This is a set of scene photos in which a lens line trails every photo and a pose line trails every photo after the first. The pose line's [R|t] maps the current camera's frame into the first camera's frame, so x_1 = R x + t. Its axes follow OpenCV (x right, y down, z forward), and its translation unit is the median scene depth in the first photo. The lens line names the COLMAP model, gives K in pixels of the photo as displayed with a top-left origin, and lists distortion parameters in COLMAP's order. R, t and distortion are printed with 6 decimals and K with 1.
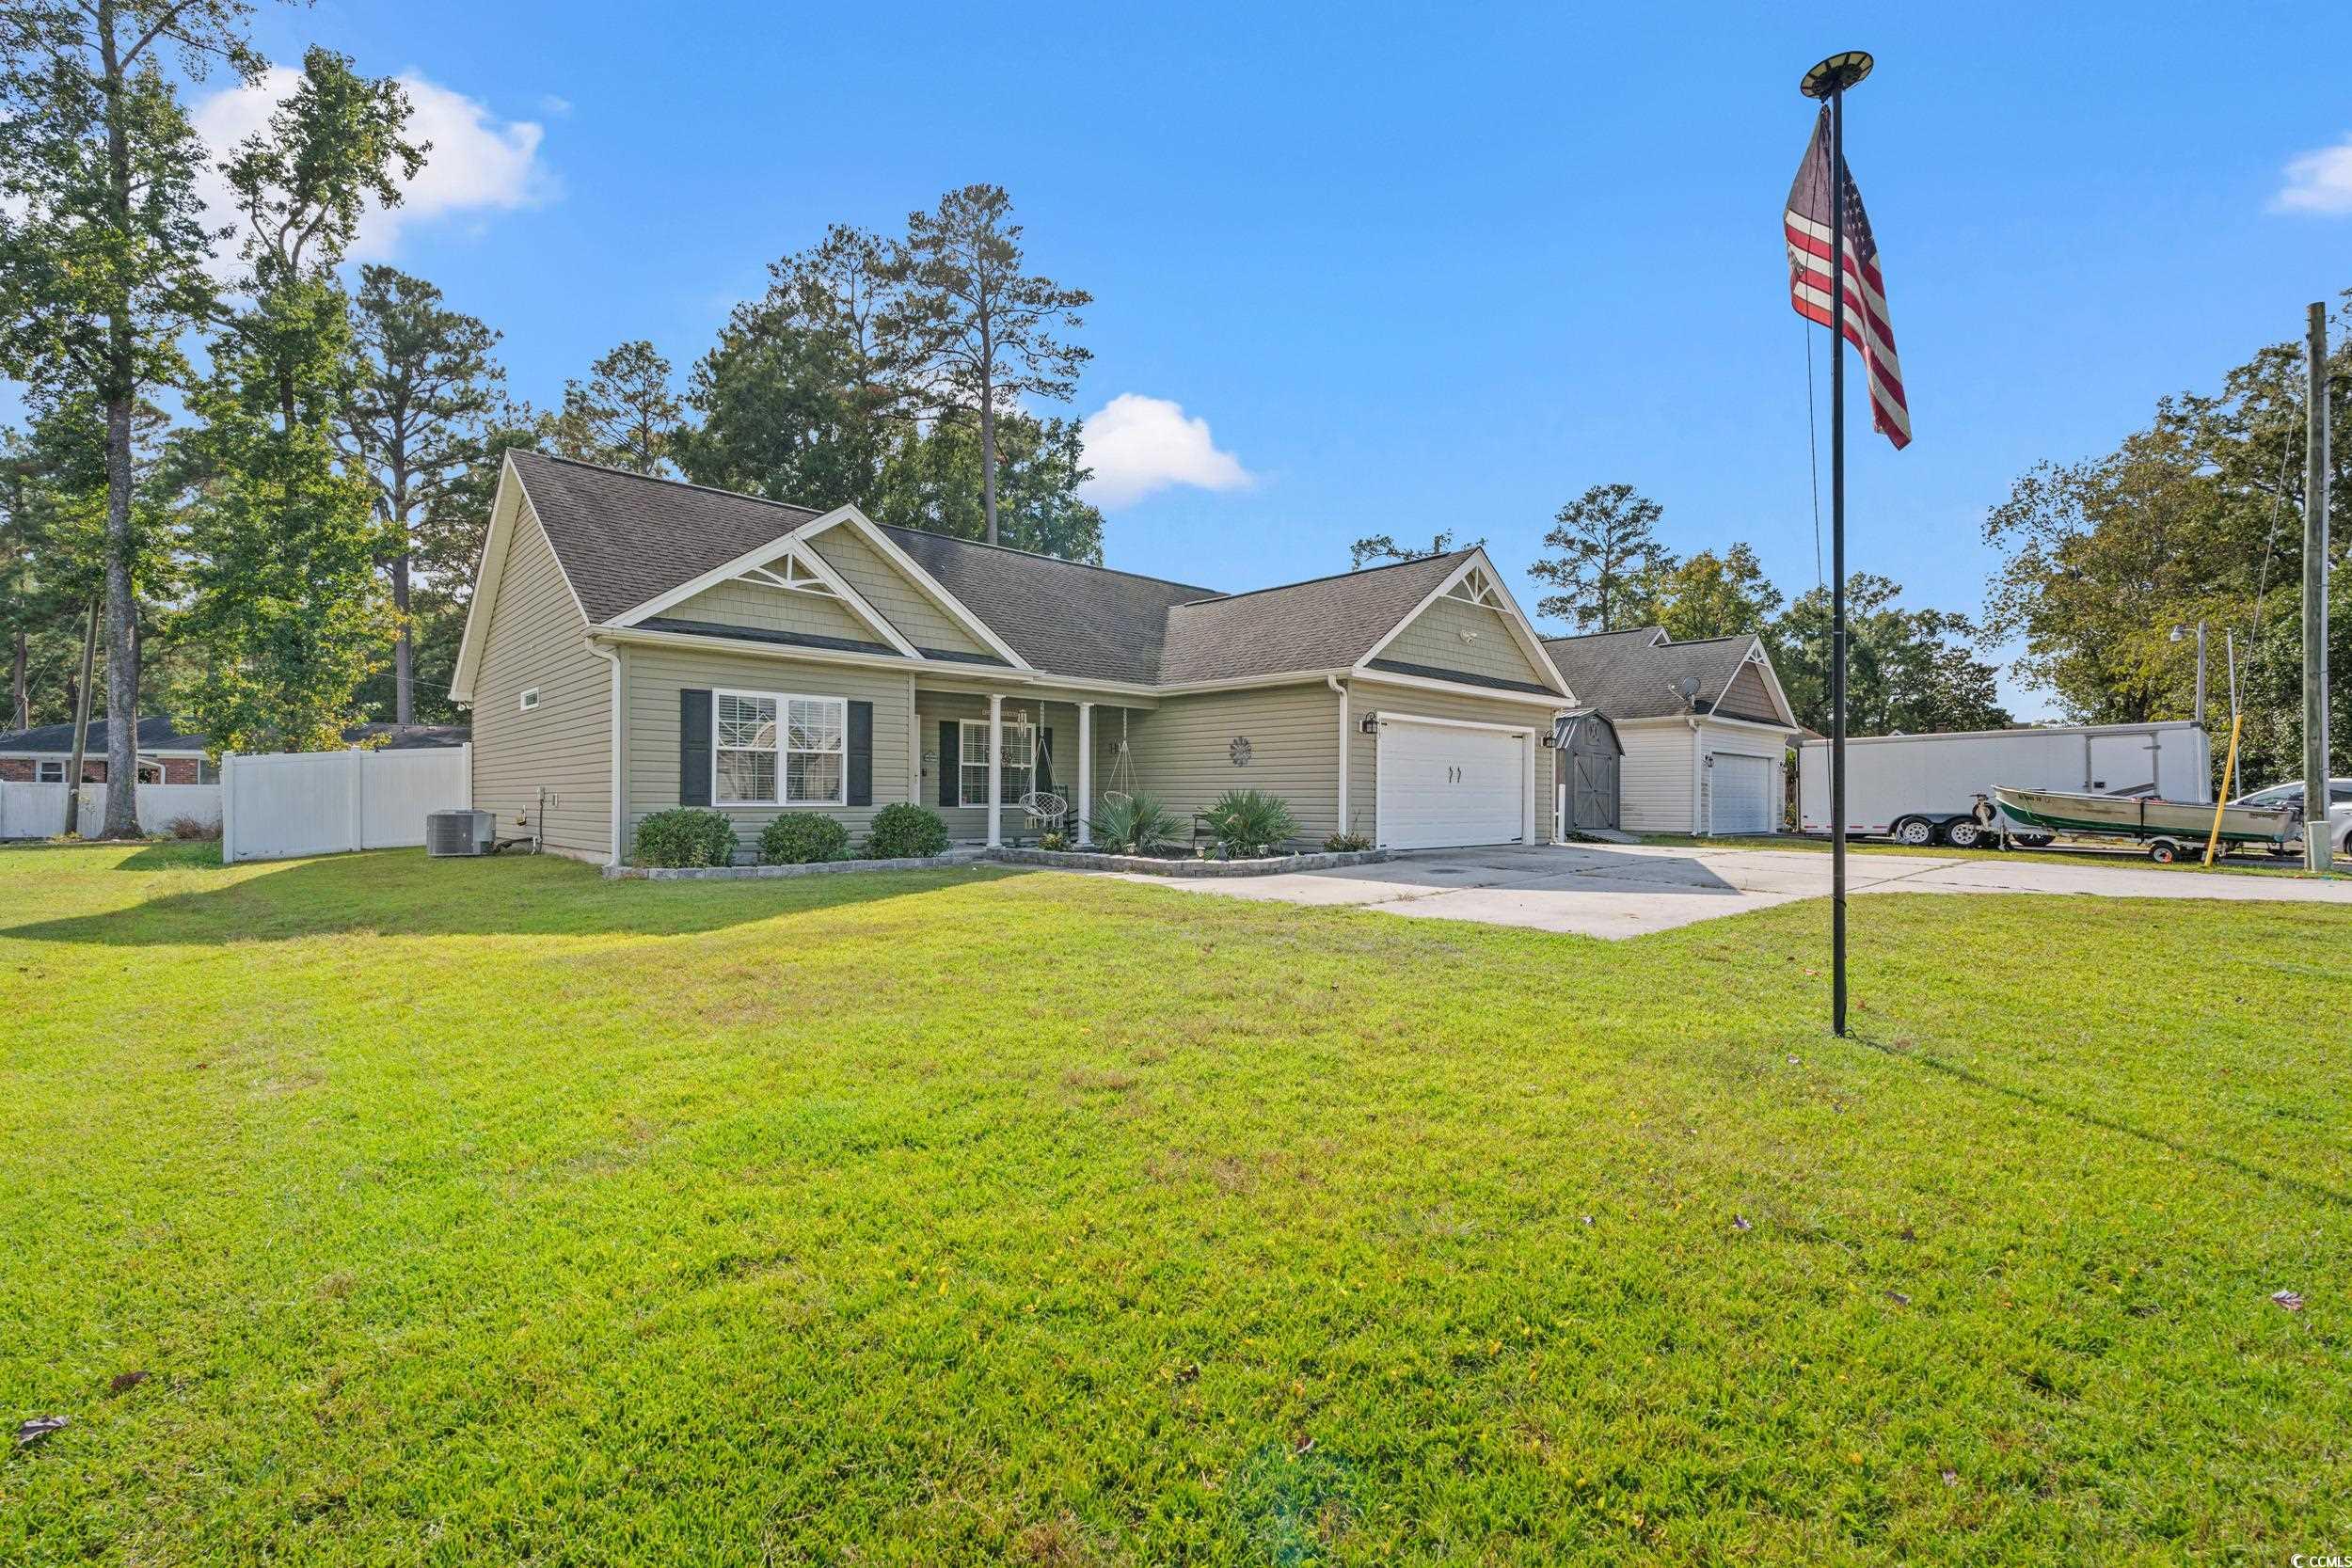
lens RADIAL K [[1031.6, 0, 1165.4], [0, 1031.6, 791.5], [0, 0, 1]] dist [-0.012290, 0.002946]
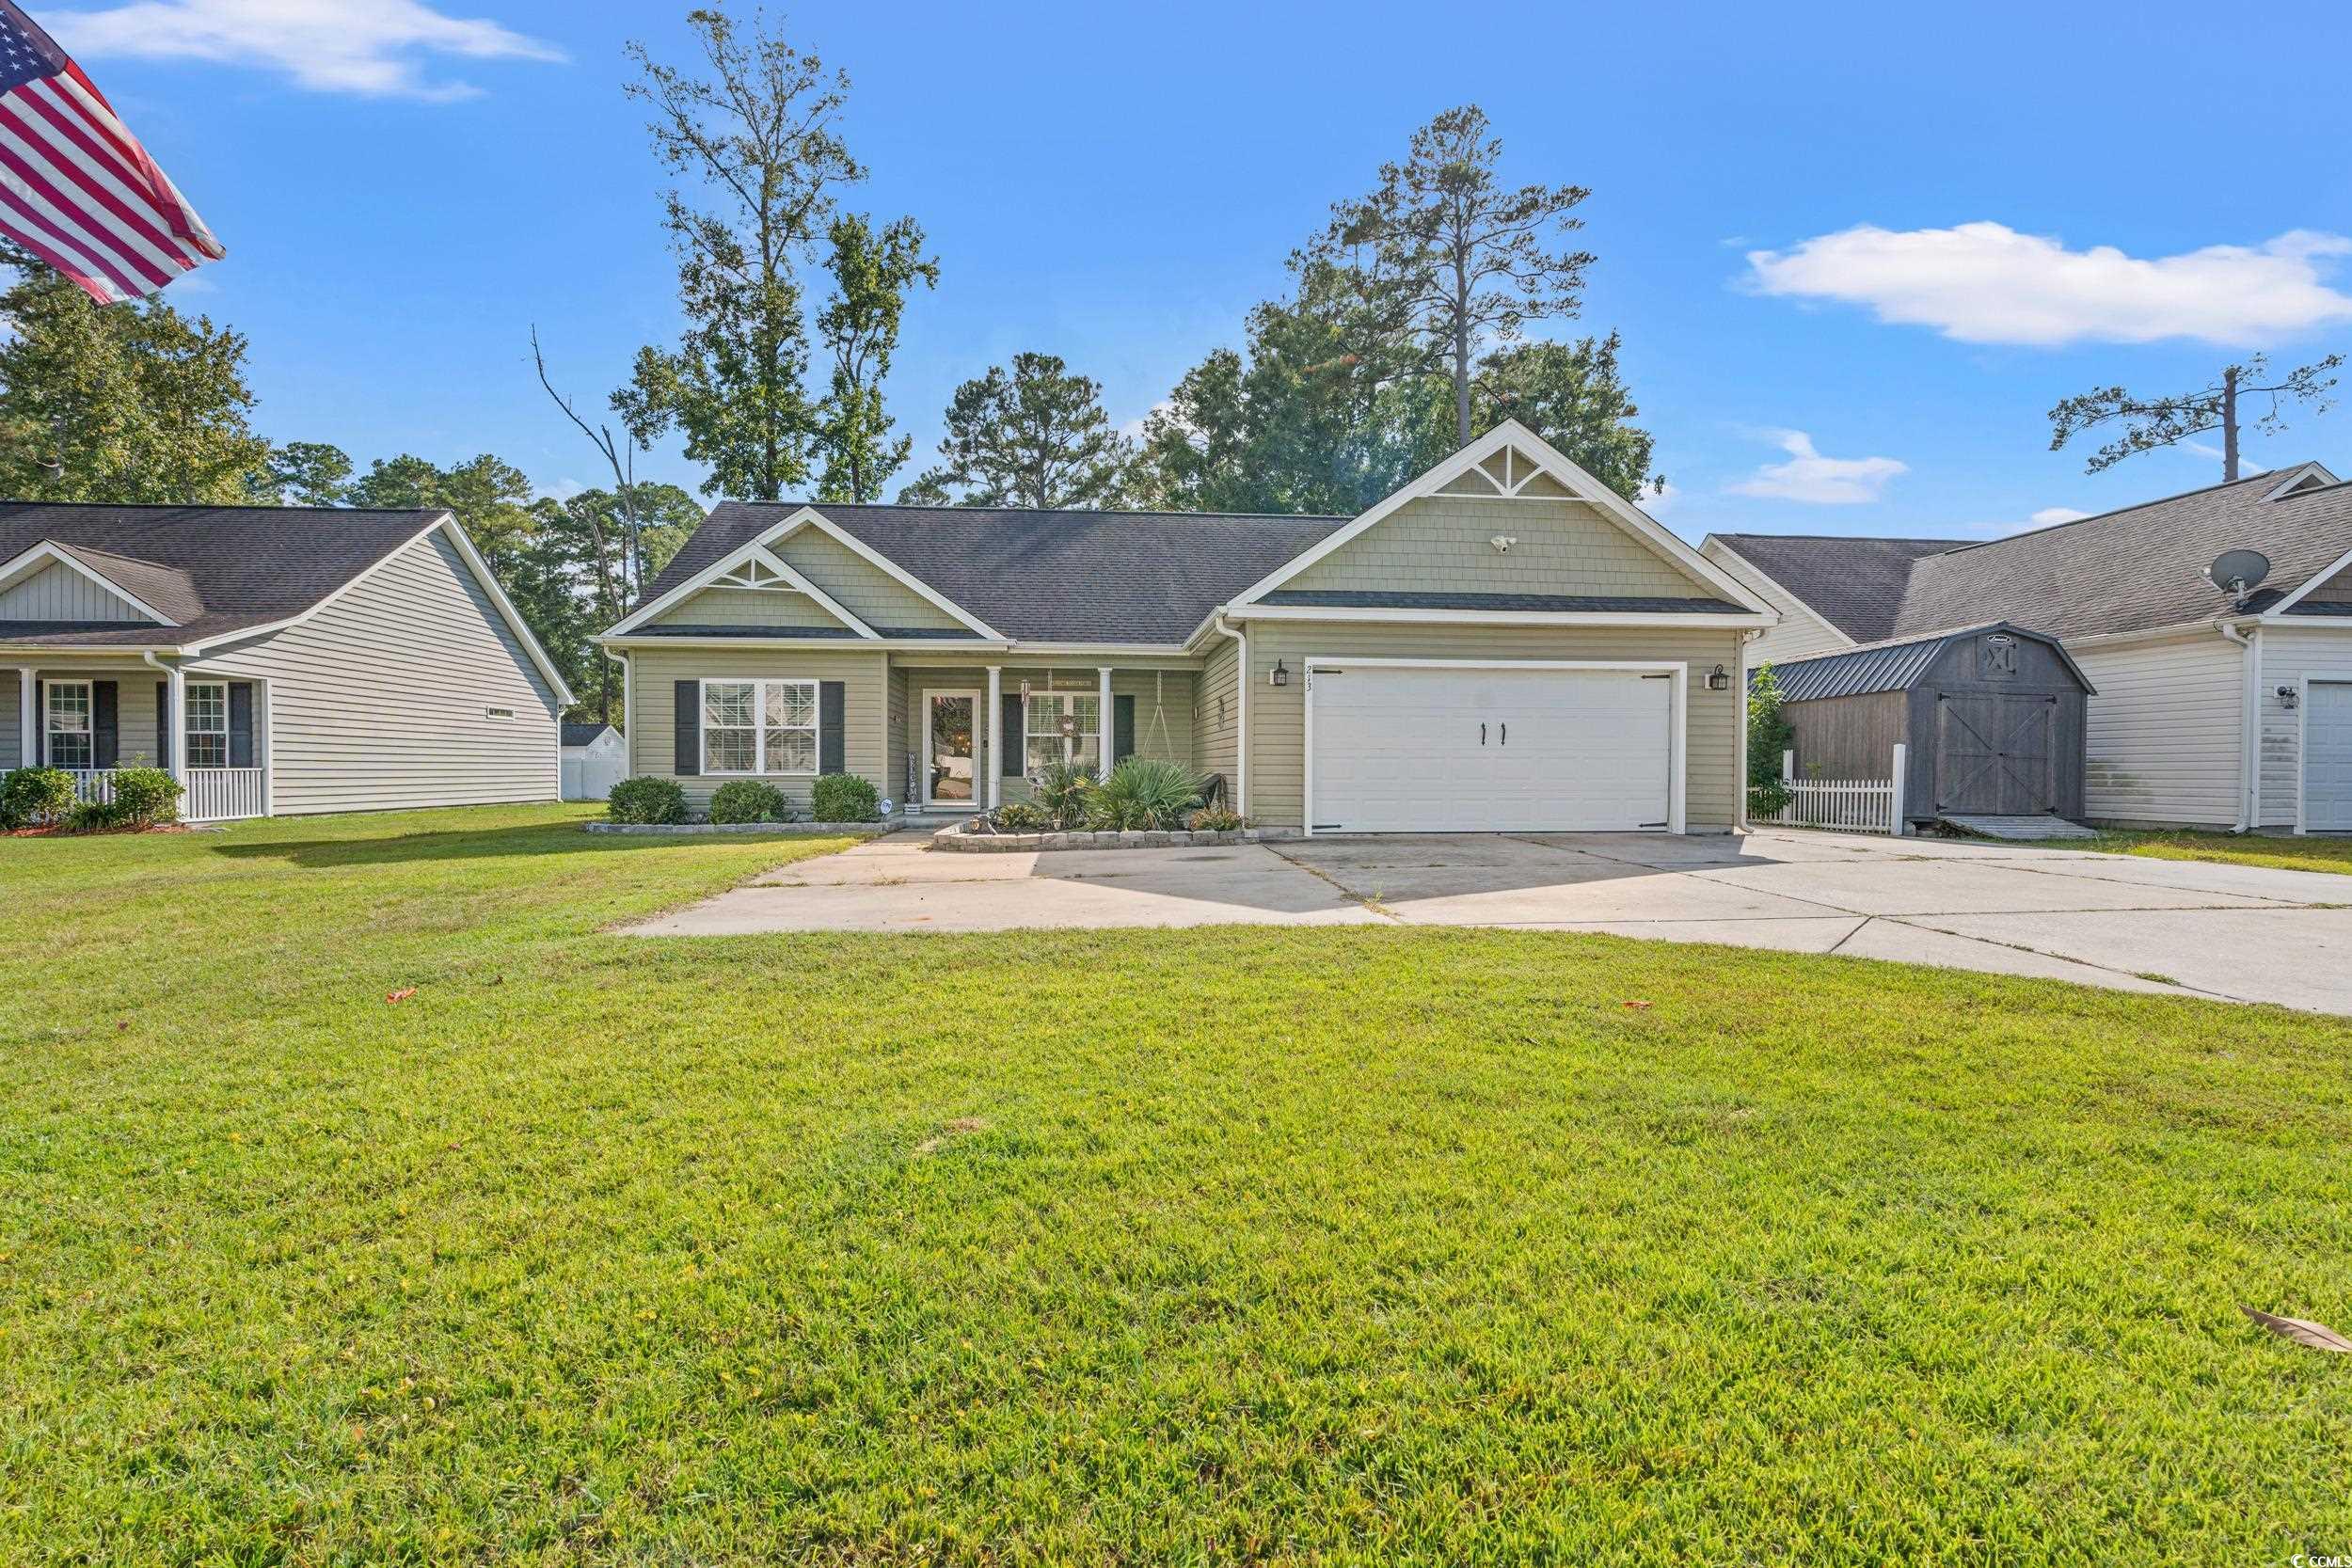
lens RADIAL K [[1031.6, 0, 1169.0], [0, 1031.6, 780.2], [0, 0, 1]] dist [-0.012290, 0.002946]
pose [[0.791285, 0.003964, -0.611435, 0.607455], [0.006918, 0.999857, 0.015434, 0.004216], [0.611408, -0.016443, 0.791145, 0.303703]]
